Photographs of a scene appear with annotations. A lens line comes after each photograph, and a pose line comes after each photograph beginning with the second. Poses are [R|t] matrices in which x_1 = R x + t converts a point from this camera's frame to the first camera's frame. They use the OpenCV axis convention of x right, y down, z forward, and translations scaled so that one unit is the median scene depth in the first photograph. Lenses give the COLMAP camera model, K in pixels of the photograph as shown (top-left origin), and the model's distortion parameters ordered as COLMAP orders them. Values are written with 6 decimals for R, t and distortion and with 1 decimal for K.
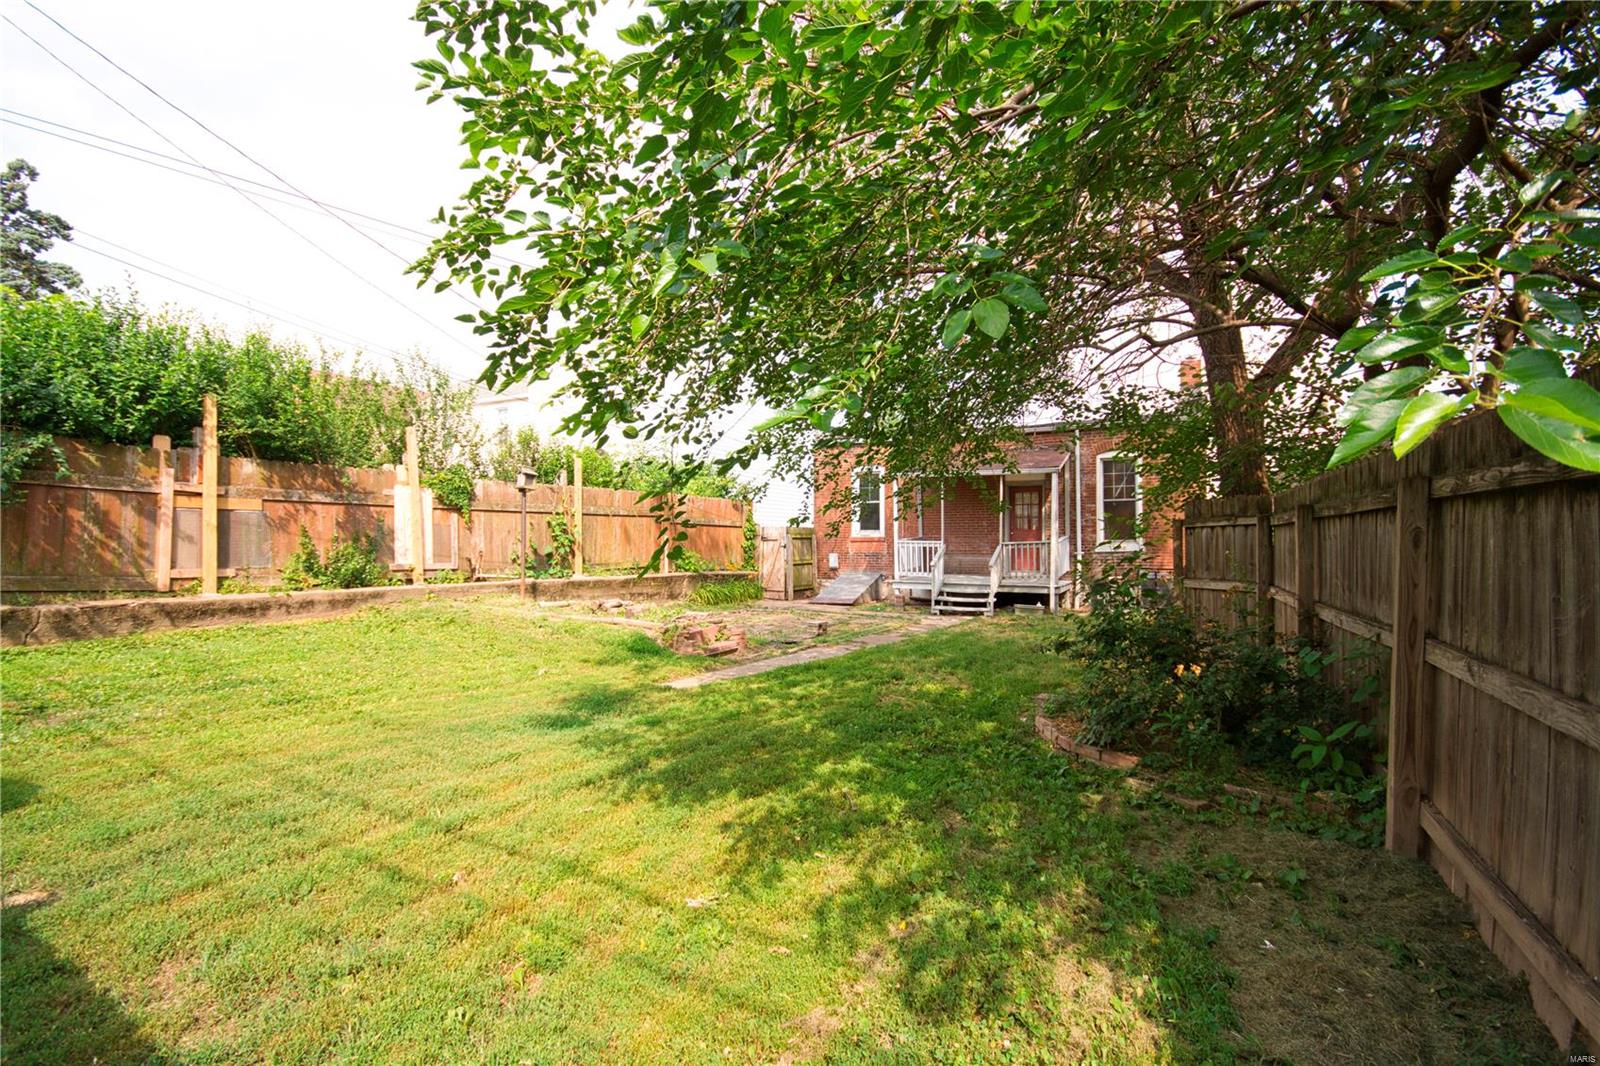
lens RADIAL K [[695.2, 0, 800.0], [0, 695.2, 533.0], [0, 0, 1]] dist [-0.000318, -0.000334]
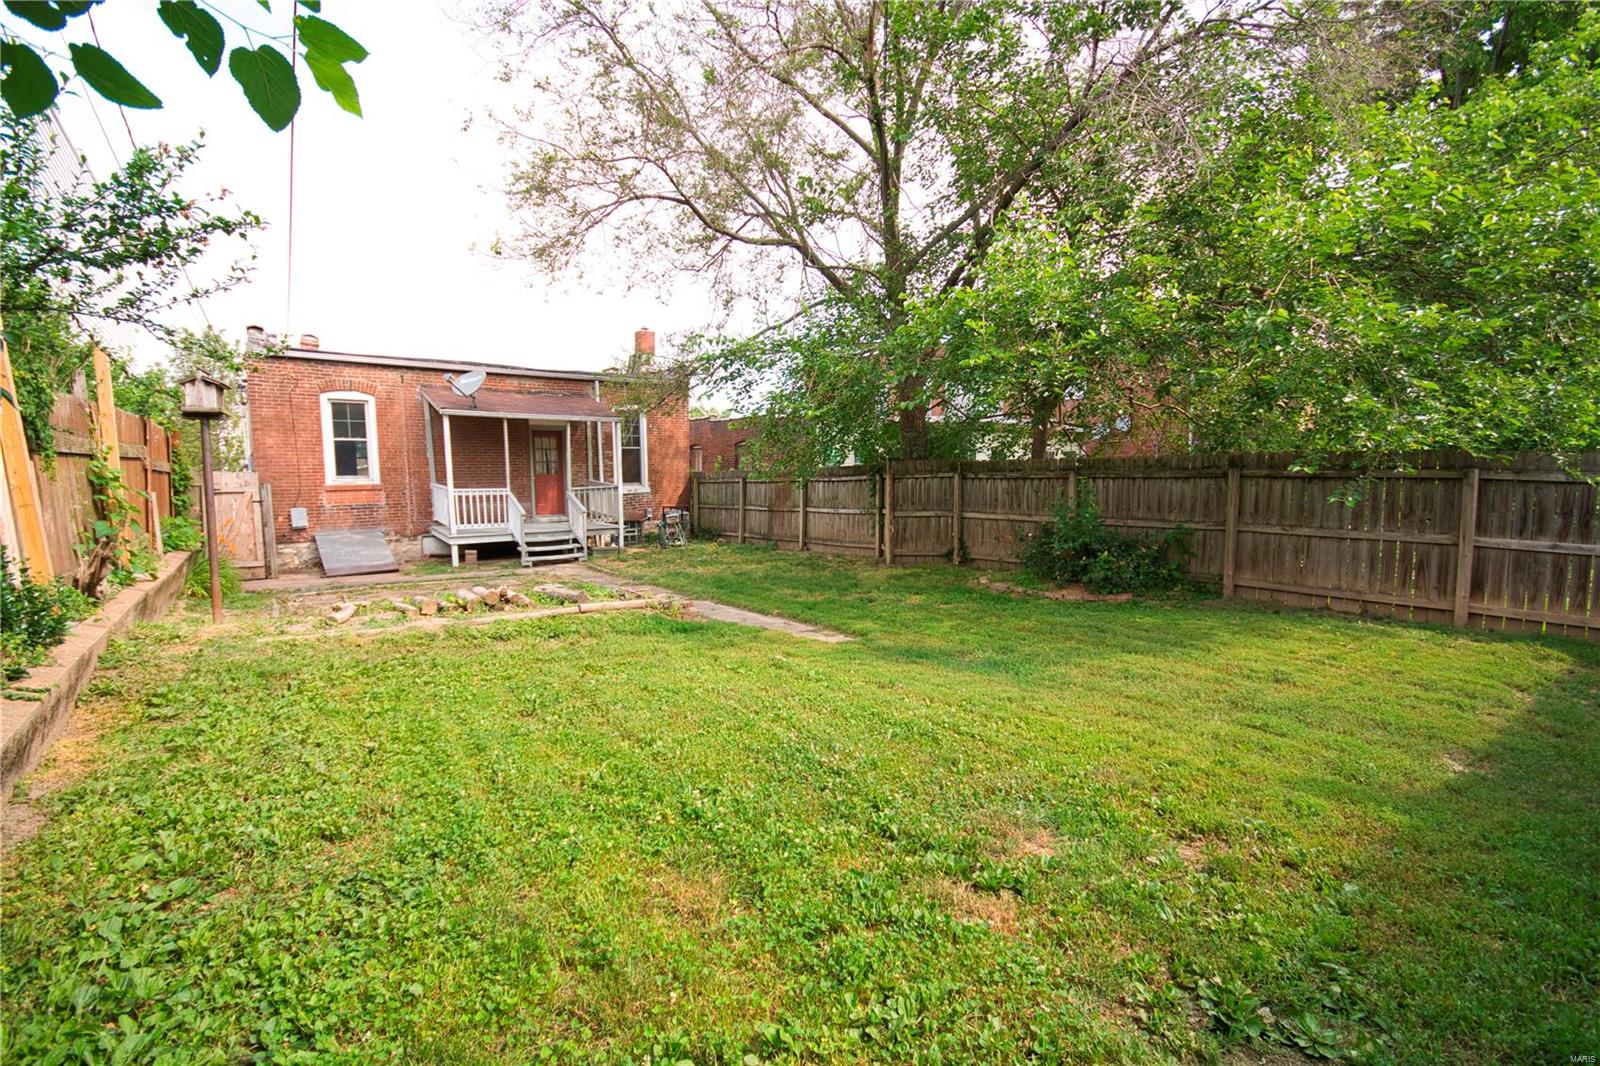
lens RADIAL K [[695.2, 0, 800.0], [0, 695.2, 533.0], [0, 0, 1]] dist [-0.000318, -0.000334]
pose [[0.423370, -0.084783, 0.901981, -0.429957], [0.000359, 0.995627, 0.093417, -0.013959], [-0.905957, -0.039226, 0.421549, 0.238961]]
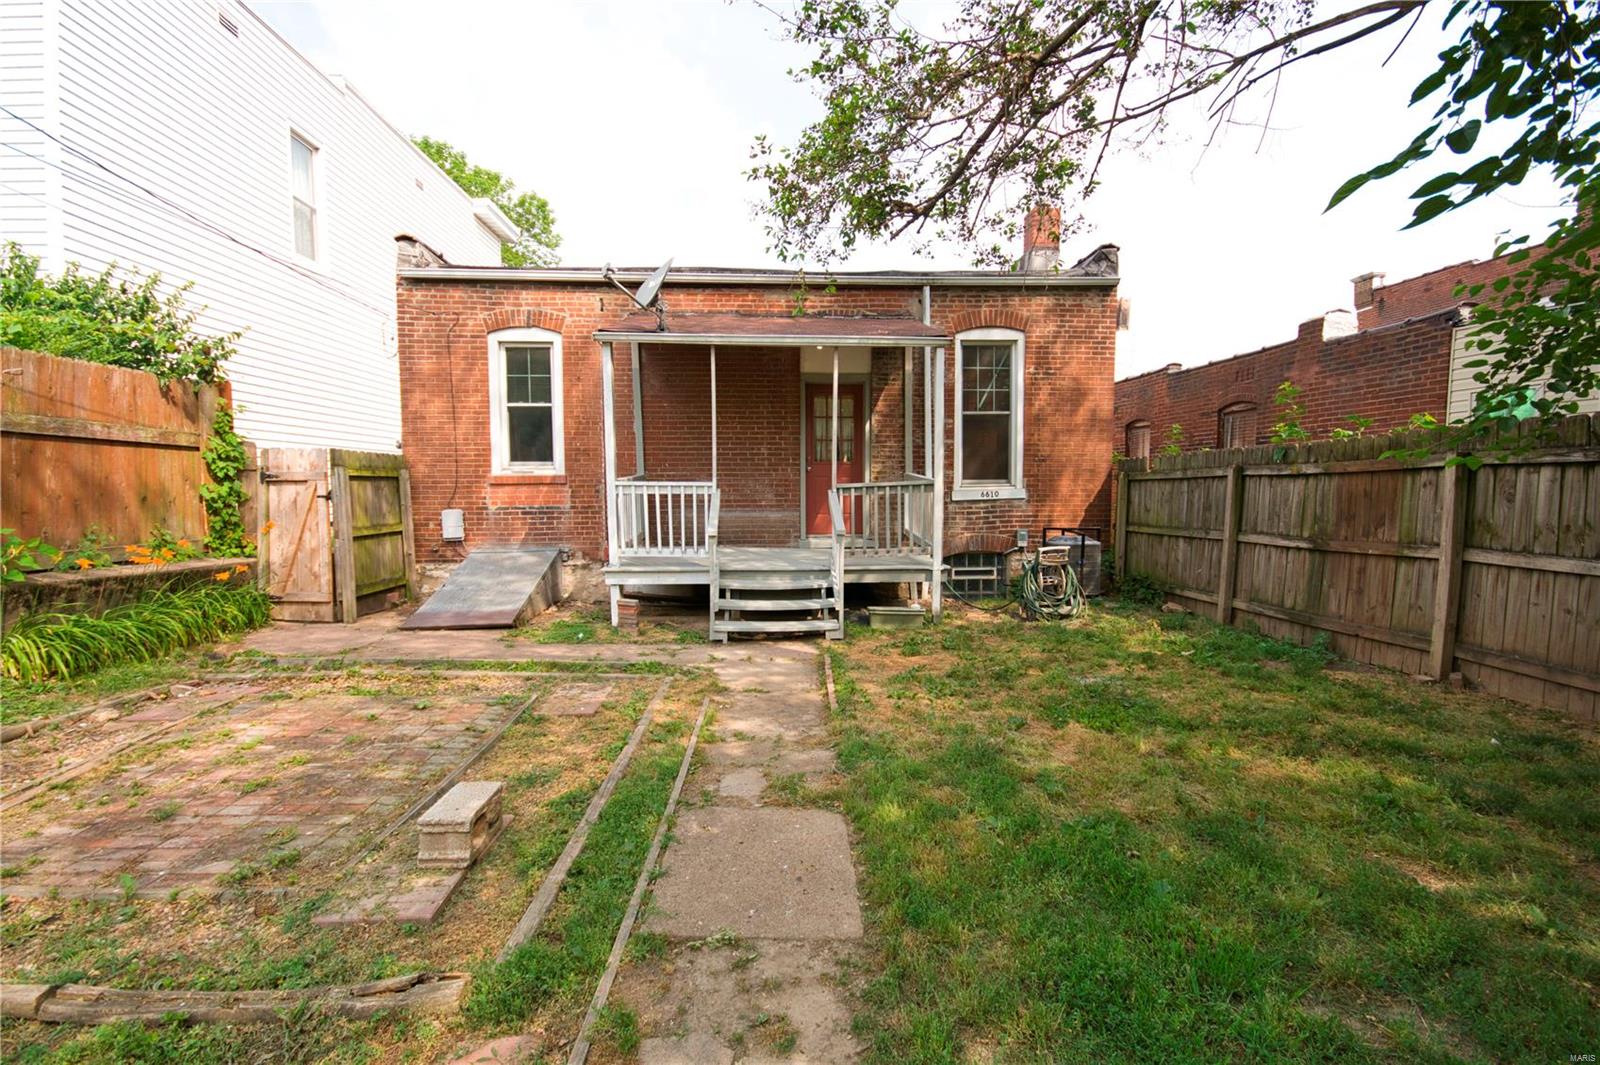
lens RADIAL K [[740.0, 0, 800.0], [0, 740.0, 532.5], [0, 0, 1]] dist [-0.001671, -0.000457]
pose [[0.863737, -0.034726, 0.502746, -0.001244], [-0.001829, 0.997400, 0.072034, 0.008771], [-0.503940, -0.063138, 0.861428, 0.488528]]
